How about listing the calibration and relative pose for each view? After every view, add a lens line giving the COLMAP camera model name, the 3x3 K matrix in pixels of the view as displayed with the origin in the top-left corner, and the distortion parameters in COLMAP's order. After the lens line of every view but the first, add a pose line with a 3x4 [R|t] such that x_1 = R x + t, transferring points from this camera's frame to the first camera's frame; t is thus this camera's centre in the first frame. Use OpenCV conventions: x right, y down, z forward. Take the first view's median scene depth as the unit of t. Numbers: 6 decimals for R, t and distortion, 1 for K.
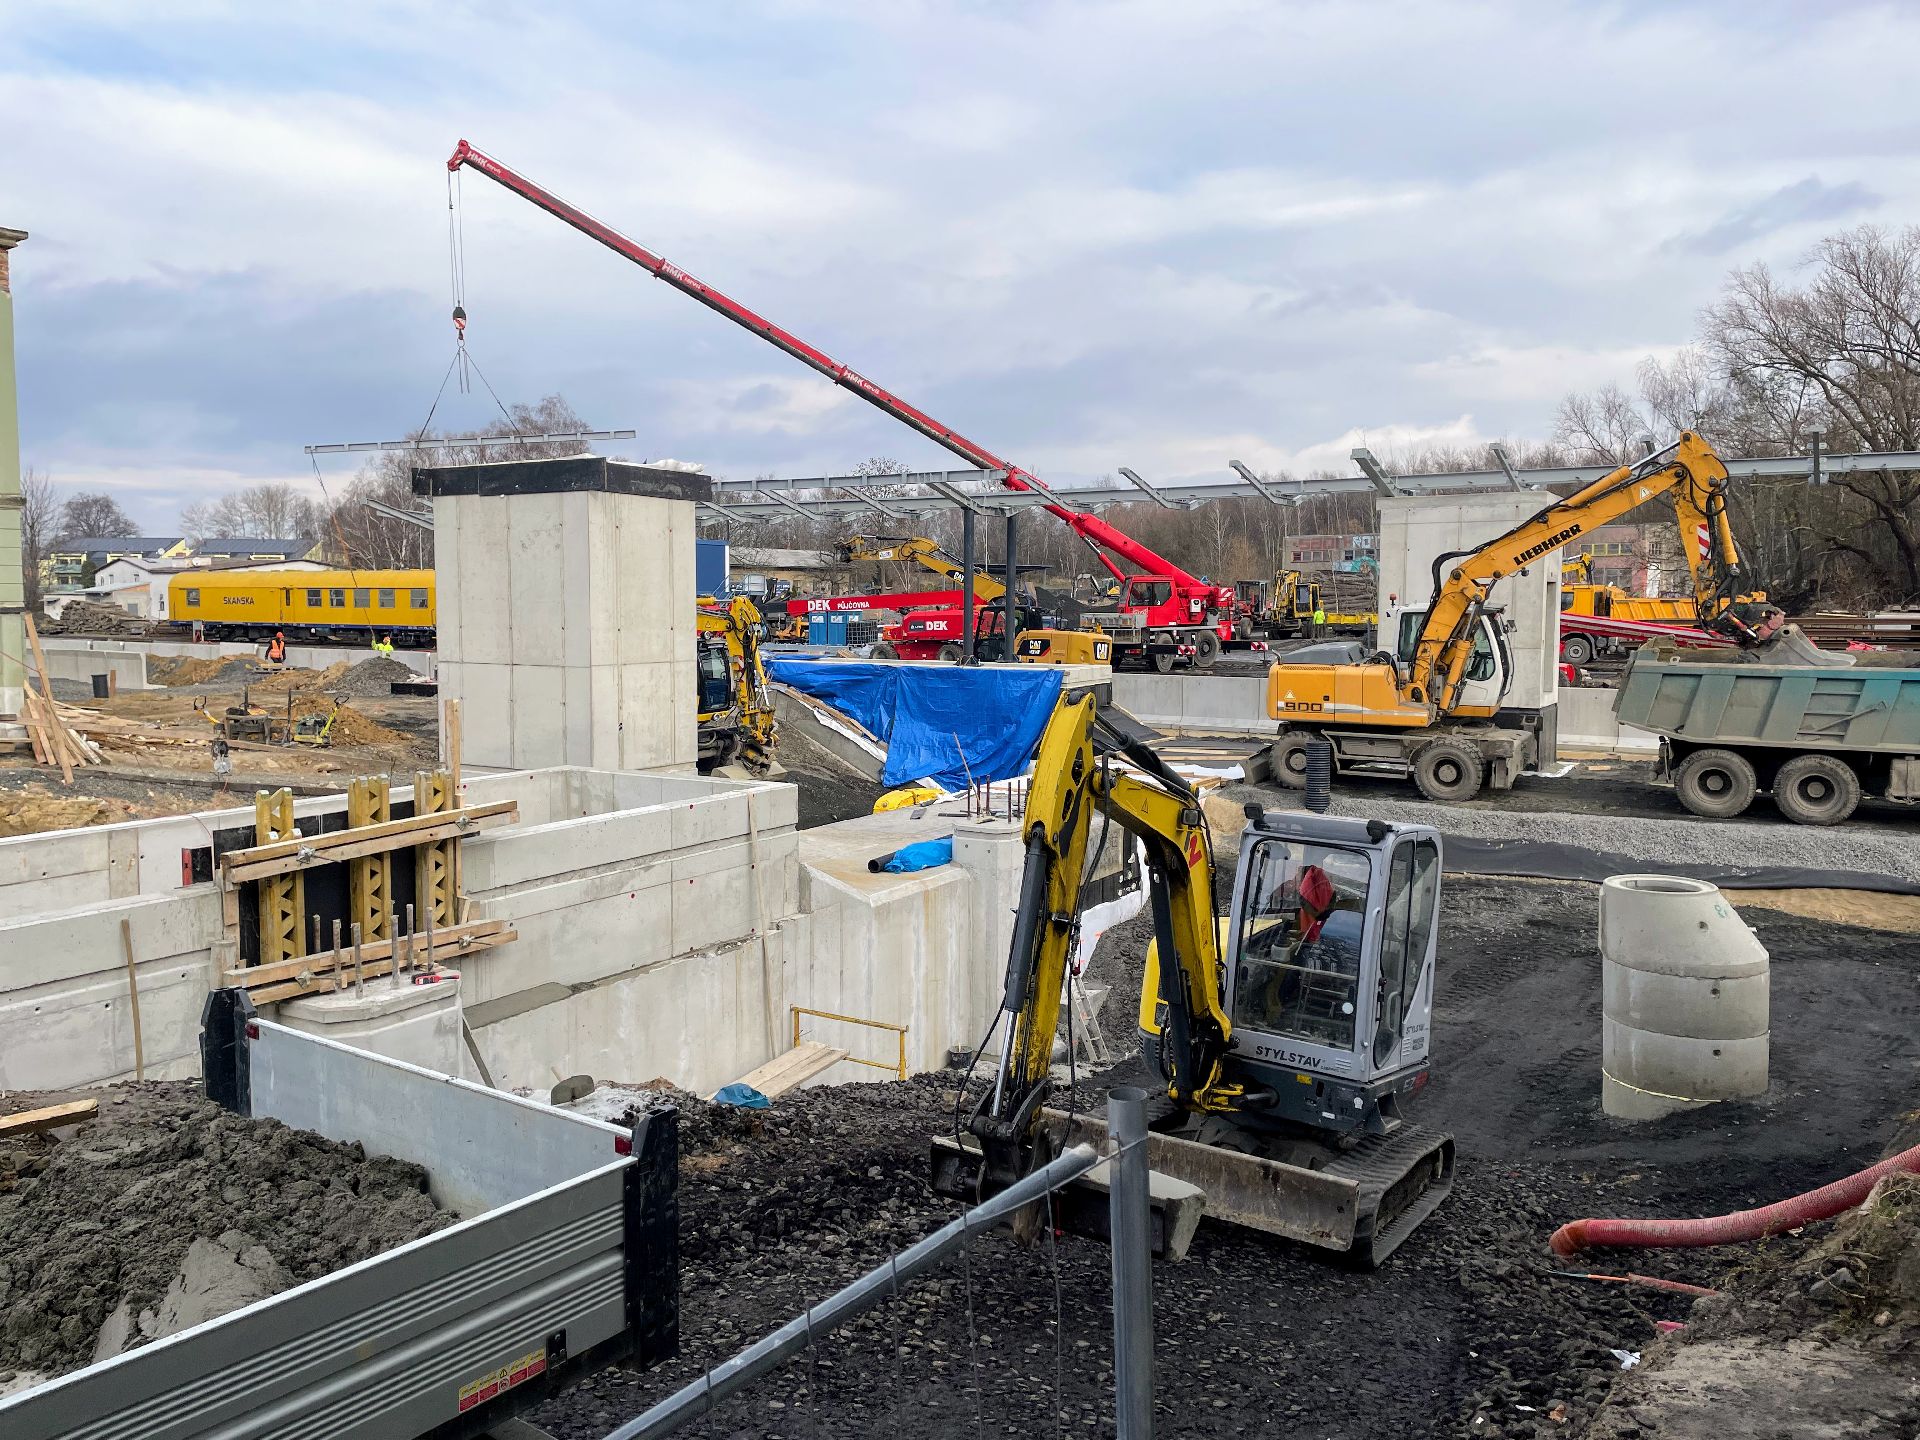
lens RADIAL K [[1452.5, 0, 963.4], [0, 1452.5, 701.8], [0, 0, 1]] dist [0.038203, -0.012215]
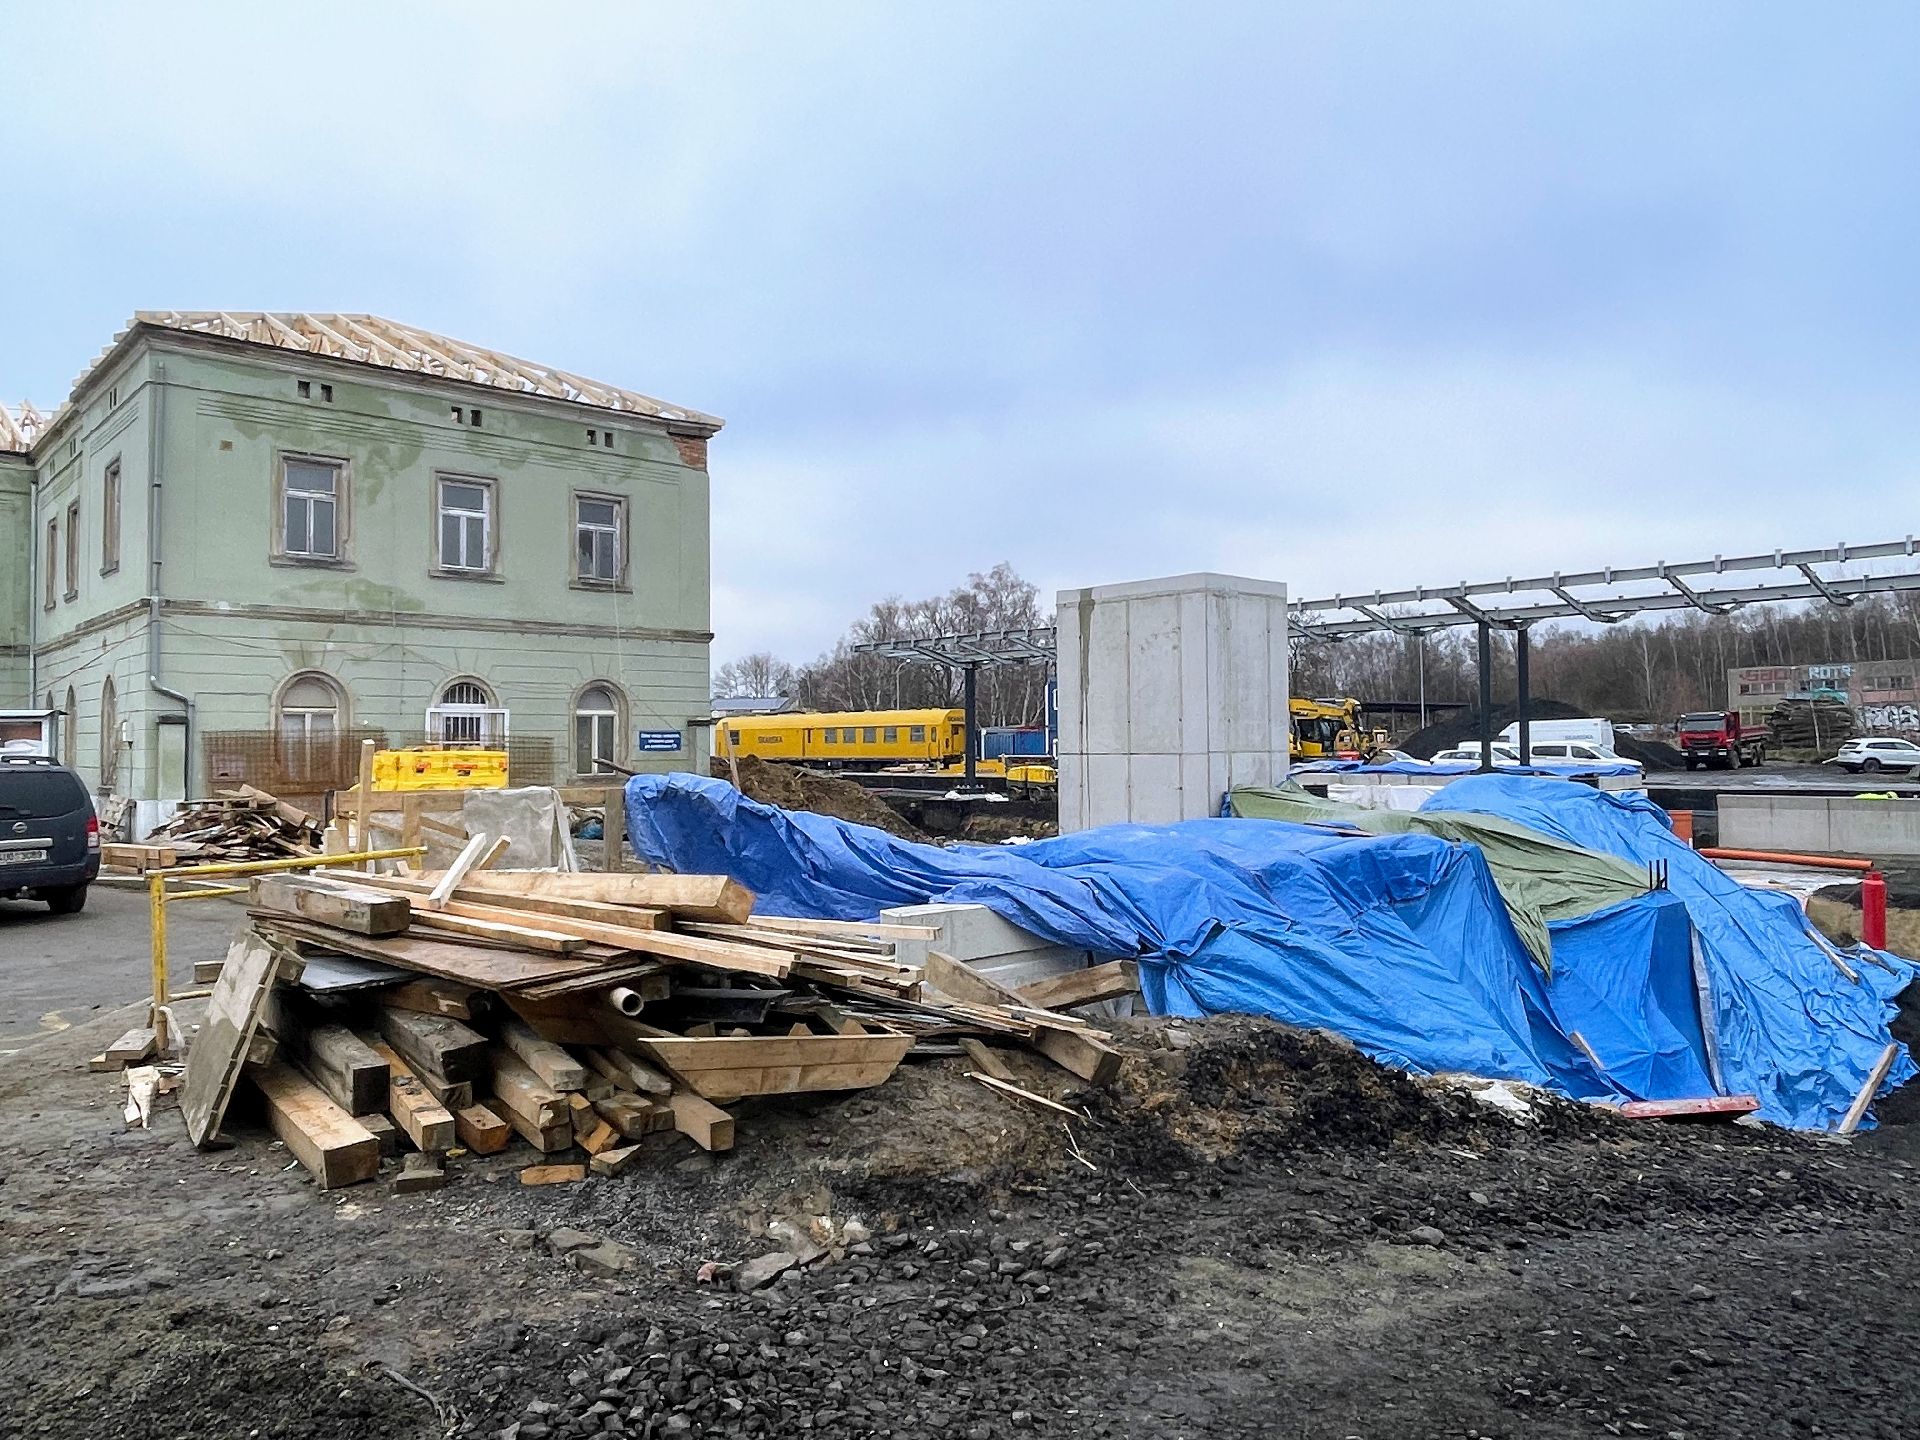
lens RADIAL K [[1351.5, 0, 956.5], [0, 1351.5, 707.3], [0, 0, 1]] dist [0.016636, -0.033145]
pose [[0.961340, -0.019521, -0.274673, -0.053234], [-0.008457, 0.994920, -0.100311, 0.015315], [0.275236, 0.098756, 0.956291, -0.011662]]
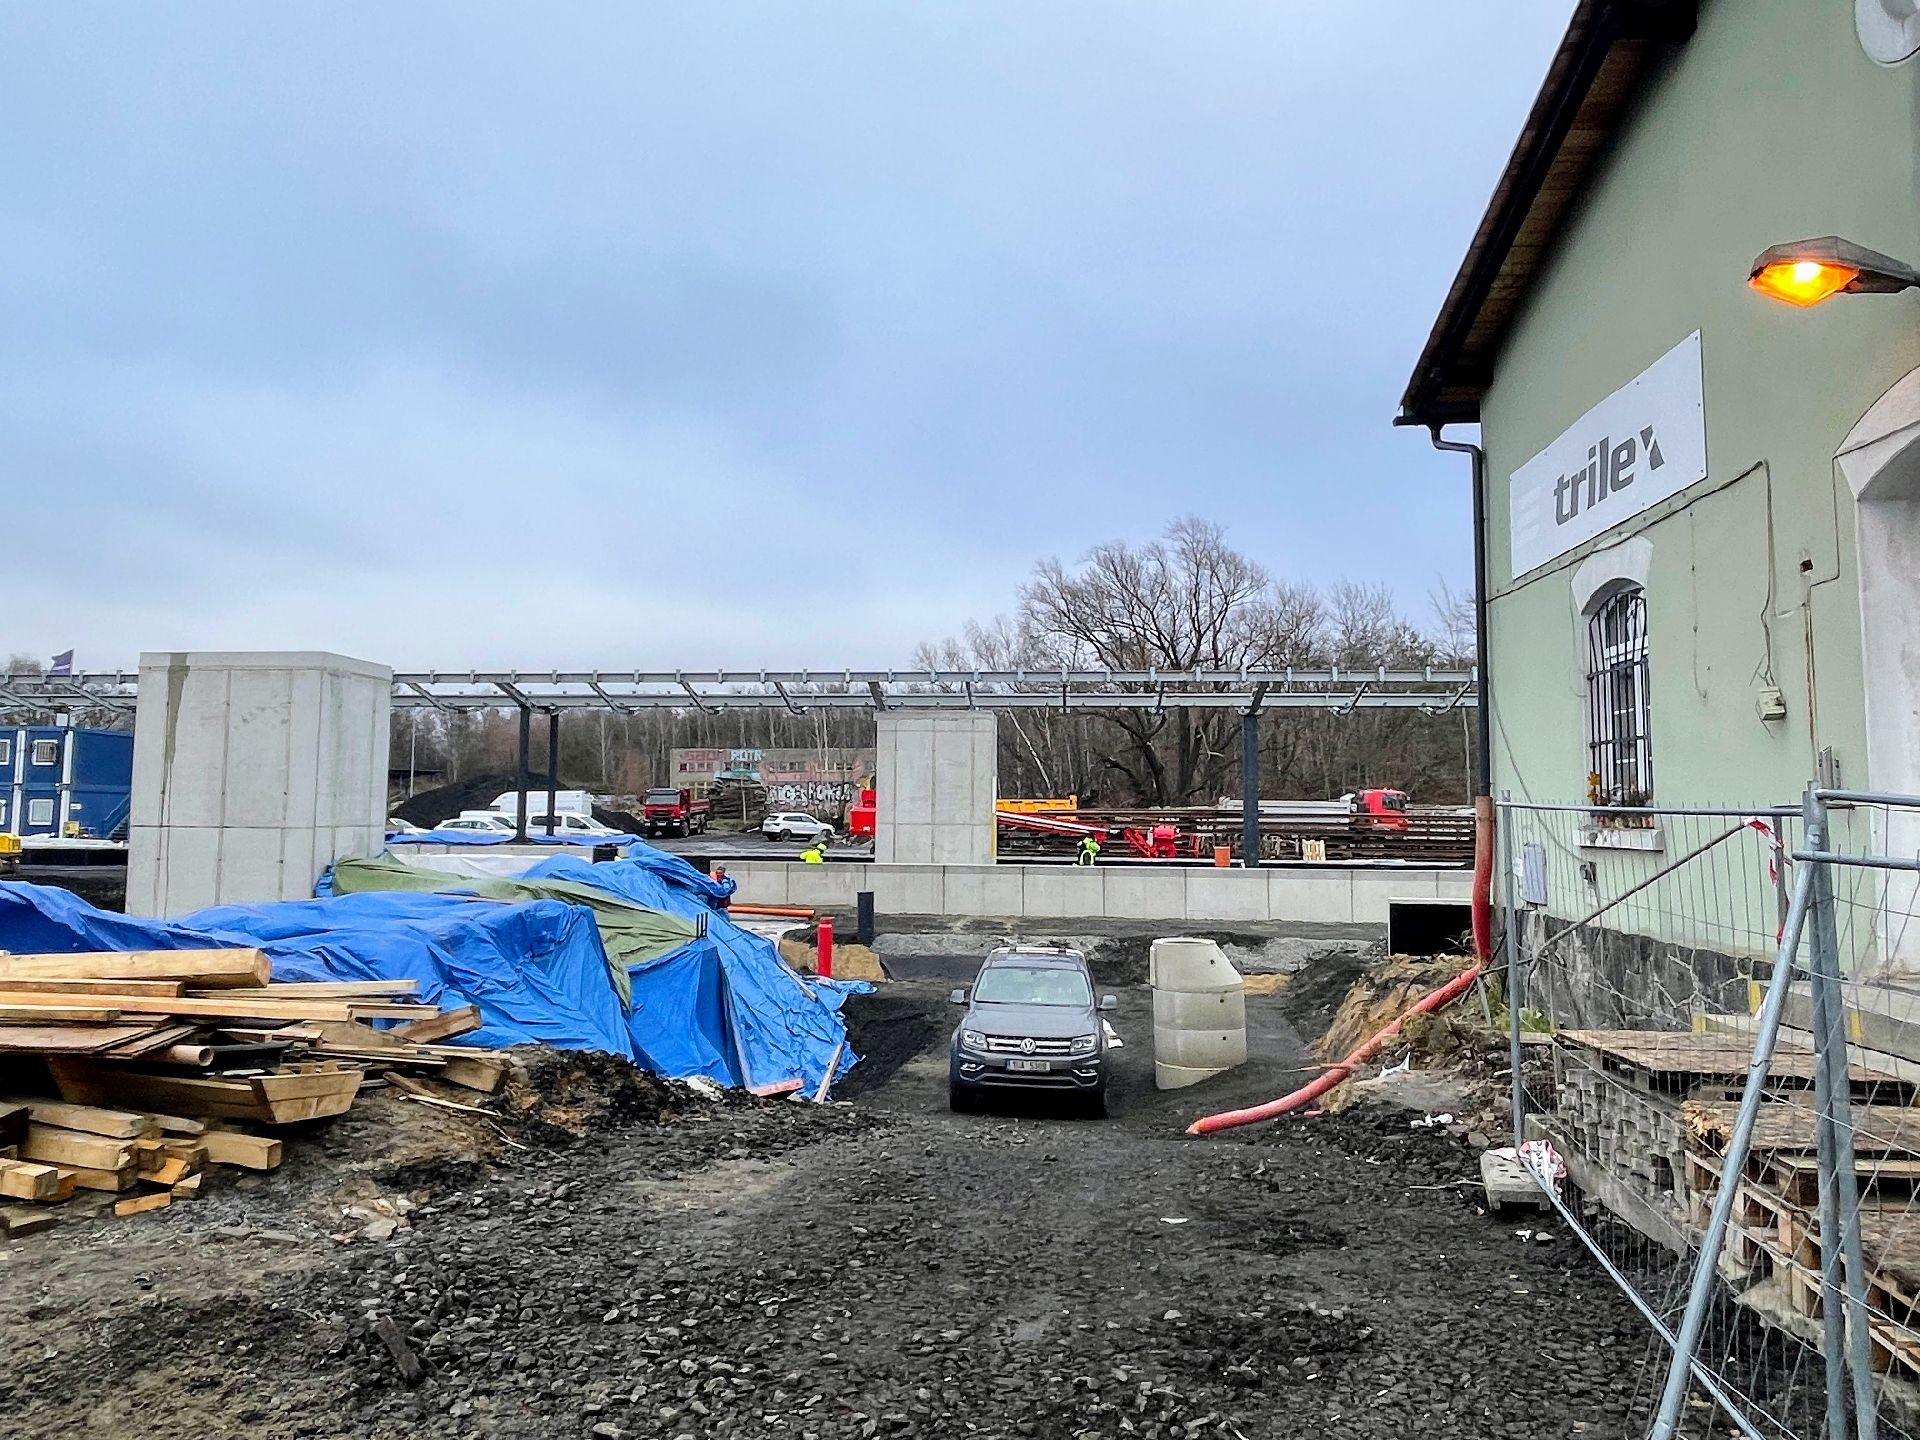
lens RADIAL K [[1351.5, 0, 961.3], [0, 1351.5, 722.6], [0, 0, 1]] dist [0.016636, -0.033145]
pose [[0.893986, 0.033738, 0.446823, -0.094987], [0.027199, 0.991237, -0.129264, 0.015222], [-0.447269, 0.127713, 0.885235, -0.057551]]
